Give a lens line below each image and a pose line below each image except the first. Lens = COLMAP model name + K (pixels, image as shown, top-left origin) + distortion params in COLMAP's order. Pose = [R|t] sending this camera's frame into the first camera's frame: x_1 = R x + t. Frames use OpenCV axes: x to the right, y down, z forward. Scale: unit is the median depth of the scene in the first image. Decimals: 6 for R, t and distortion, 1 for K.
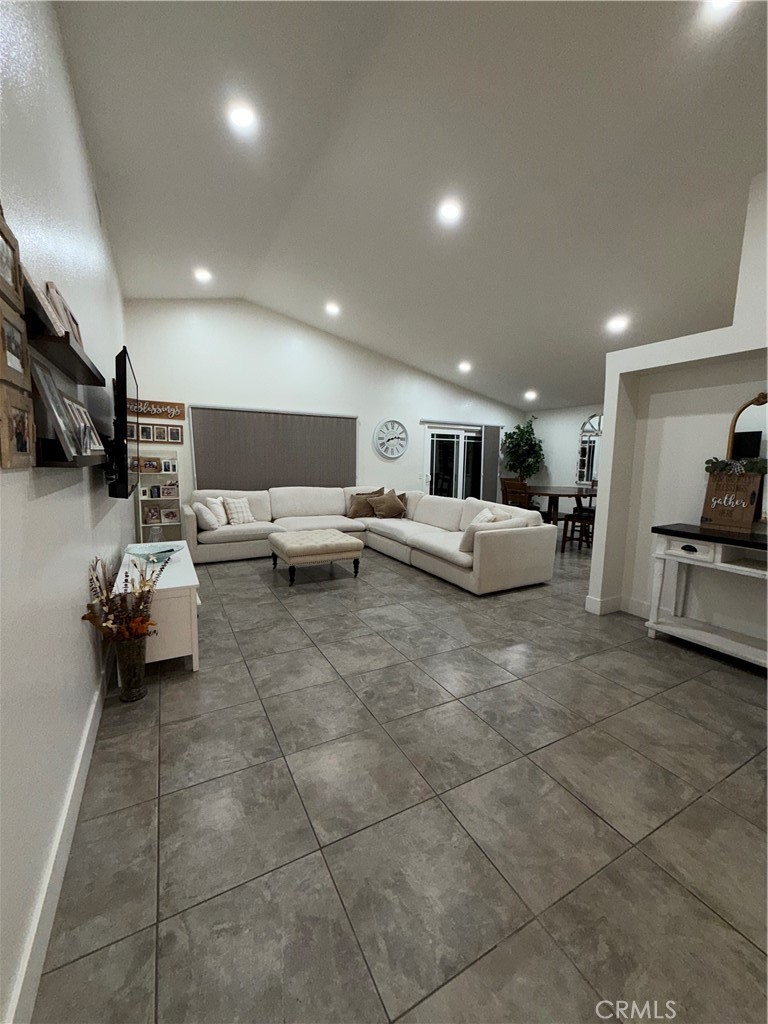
lens RADIAL K [[408.3, 0, 382.3], [0, 408.3, 509.4], [0, 0, 1]] dist [-0.000757, 0.000372]
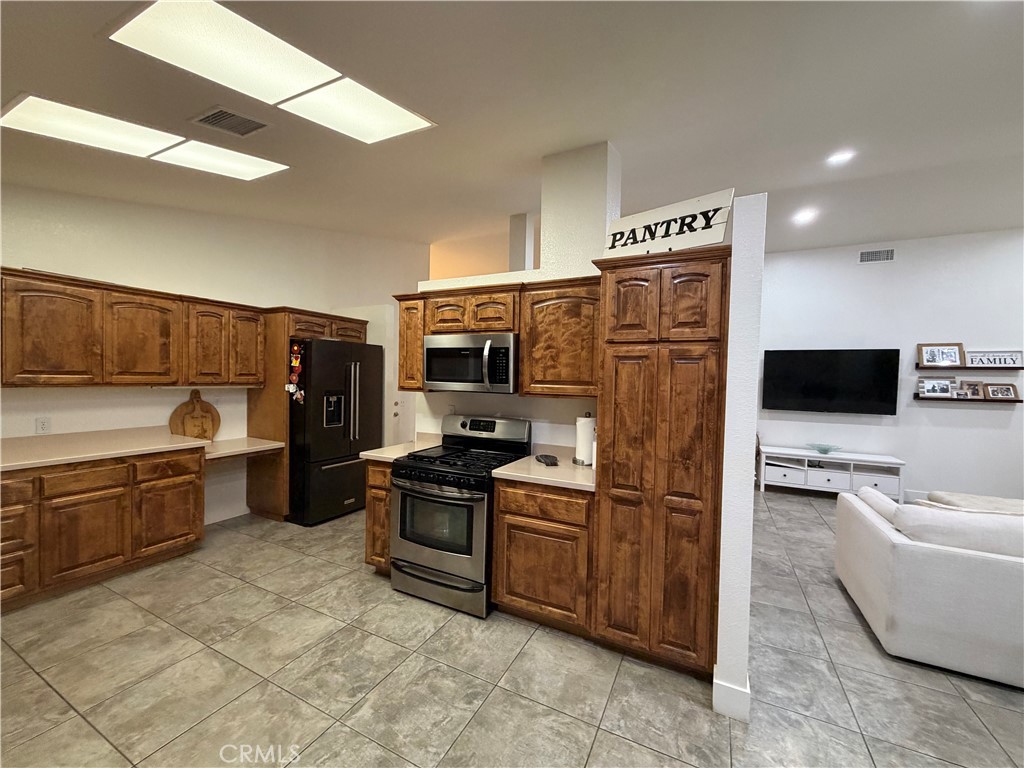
lens RADIAL K [[408.3, 0, 509.2], [0, 408.3, 386.3], [0, 0, 1]] dist [-0.000757, 0.000372]
pose [[-0.820966, -0.021810, -0.570561, 1.043706], [-0.104405, 0.988157, 0.112453, -0.142839], [0.561351, 0.151890, -0.813520, 1.069367]]
